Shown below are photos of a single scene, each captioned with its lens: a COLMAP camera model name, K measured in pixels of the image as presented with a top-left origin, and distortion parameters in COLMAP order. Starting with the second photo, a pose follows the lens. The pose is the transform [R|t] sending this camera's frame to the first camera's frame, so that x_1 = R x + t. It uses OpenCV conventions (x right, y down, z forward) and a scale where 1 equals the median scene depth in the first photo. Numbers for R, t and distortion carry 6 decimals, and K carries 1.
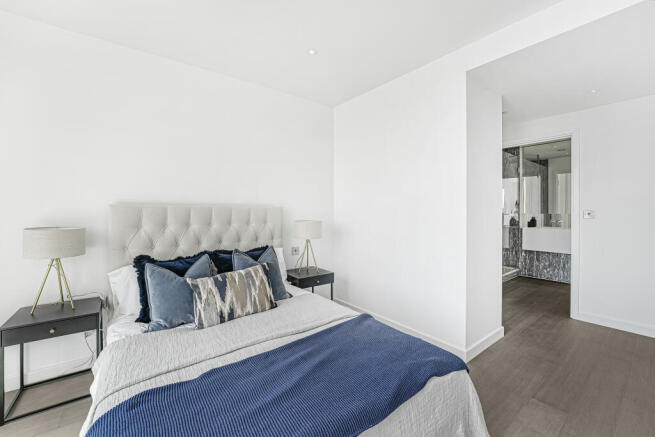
lens RADIAL K [[266.1, 0, 333.2], [0, 266.1, 214.3], [0, 0, 1]] dist [-0.011704, 0.000127]
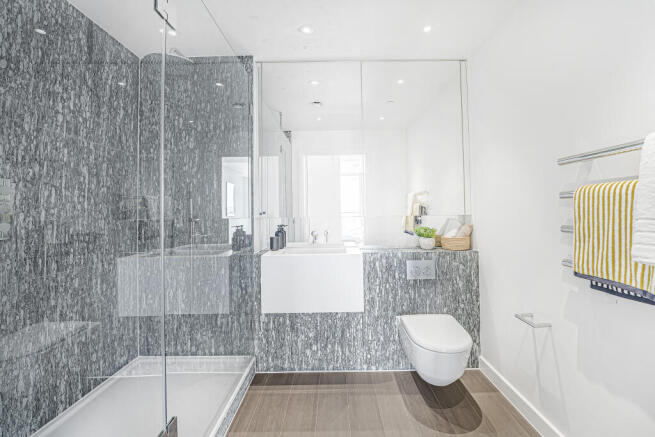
lens RADIAL K [[266.1, 0, 331.0], [0, 266.1, 218.6], [0, 0, 1]] dist [-0.011704, 0.000127]
pose [[0.616912, -0.012341, 0.786935, 0.495401], [0.020700, 0.999786, -0.000549, 0.001628], [-0.786760, 0.016628, 0.617036, 0.707604]]
